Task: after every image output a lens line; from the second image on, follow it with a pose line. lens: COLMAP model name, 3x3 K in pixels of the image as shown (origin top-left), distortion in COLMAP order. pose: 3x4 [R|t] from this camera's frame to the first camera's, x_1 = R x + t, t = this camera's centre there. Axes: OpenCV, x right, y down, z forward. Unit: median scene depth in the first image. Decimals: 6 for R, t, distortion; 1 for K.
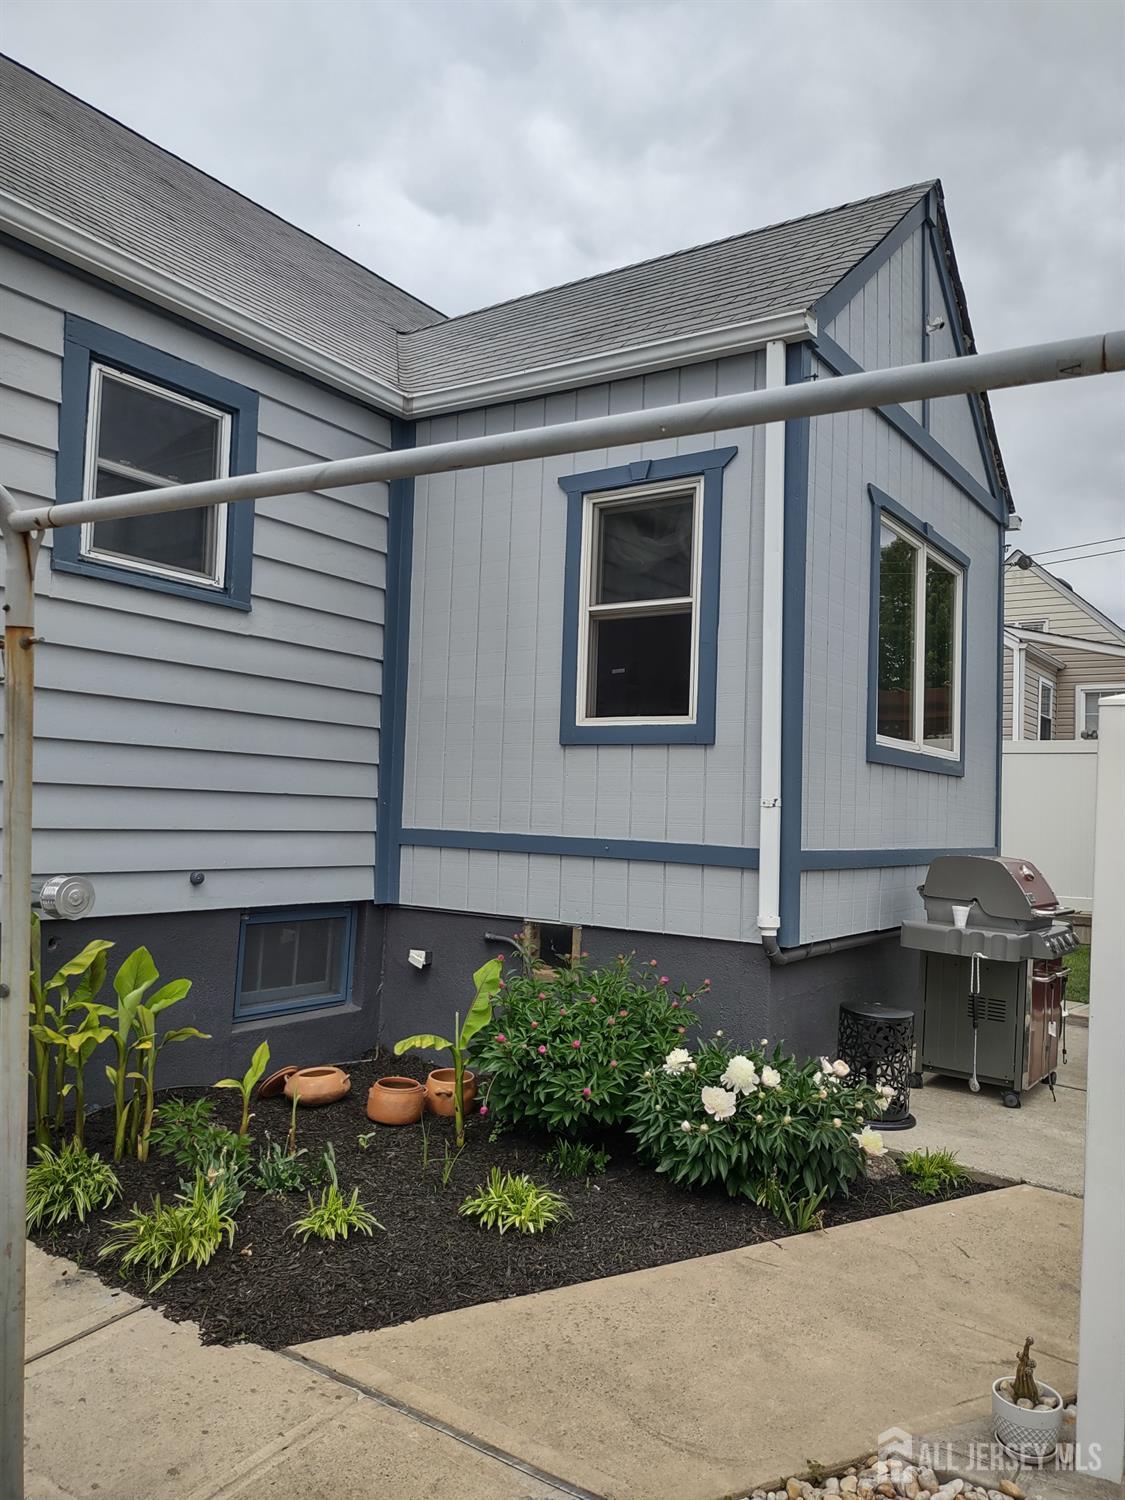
lens RADIAL K [[1127.9, 0, 563.2], [0, 1127.9, 739.3], [0, 0, 1]] dist [0.042395, -0.008889]
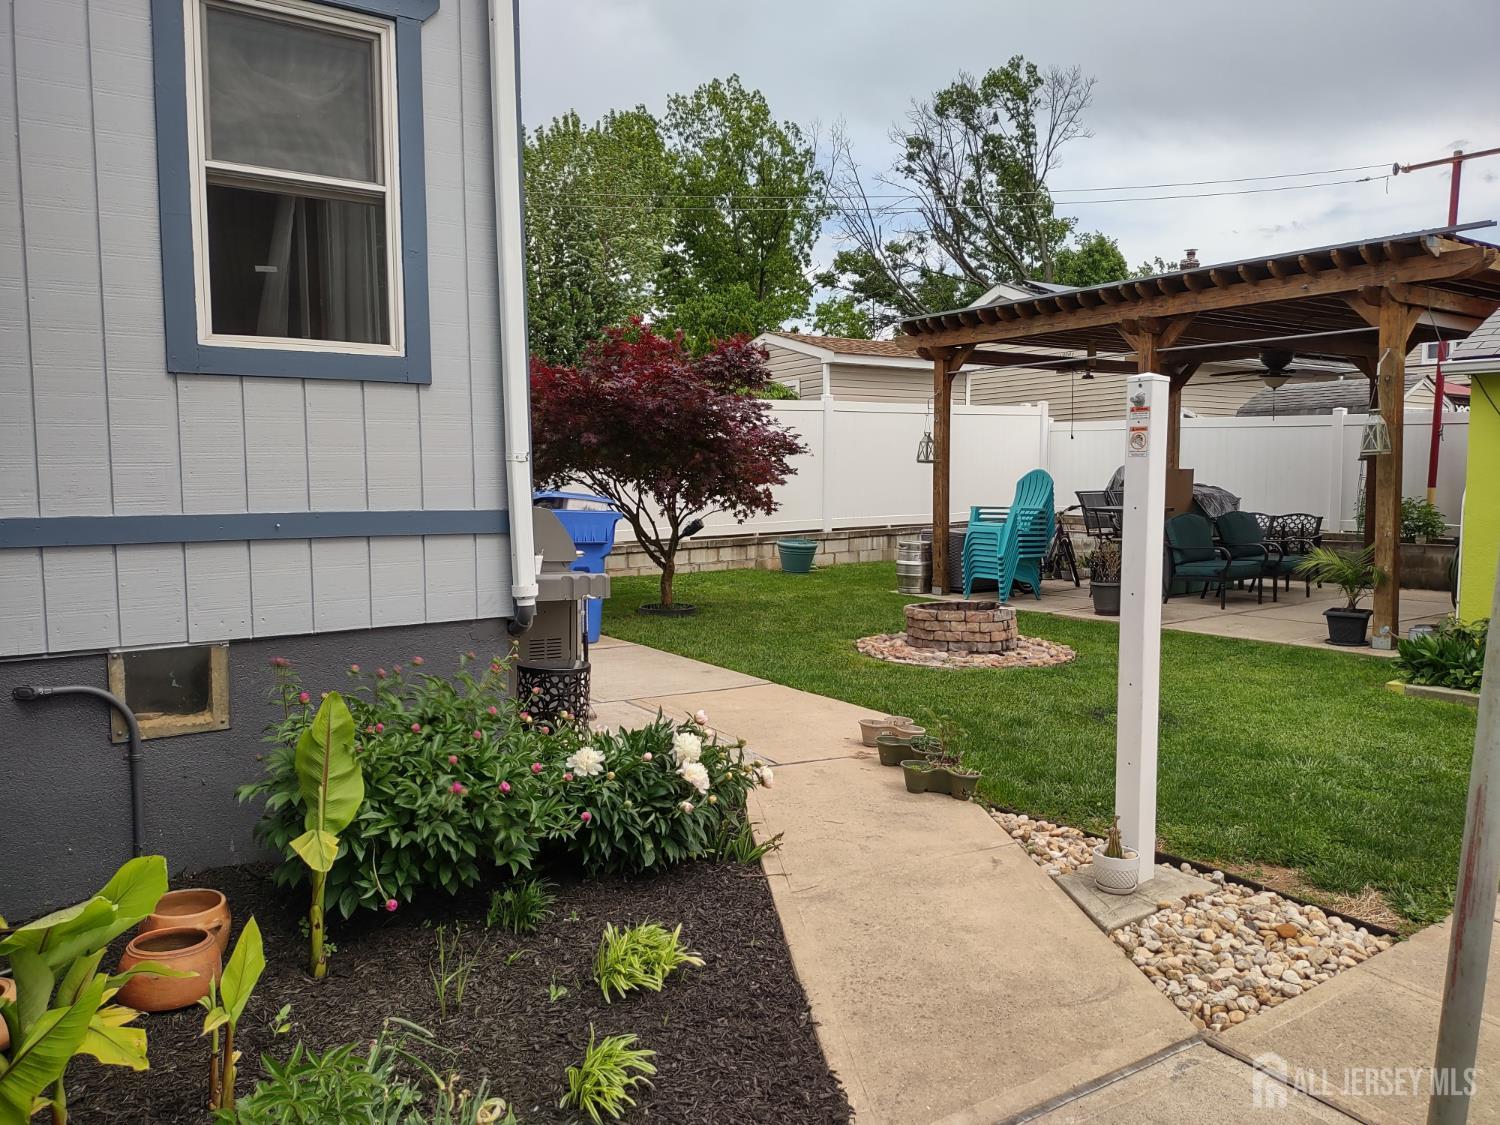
lens RADIAL K [[1127.9, 0, 750.3], [0, 1127.9, 569.4], [0, 0, 1]] dist [0.042395, -0.008889]
pose [[0.352106, -0.114967, 0.928872, -0.538097], [-0.033004, 0.990285, 0.135079, 0.018099], [-0.935378, -0.078219, 0.344891, 0.489647]]
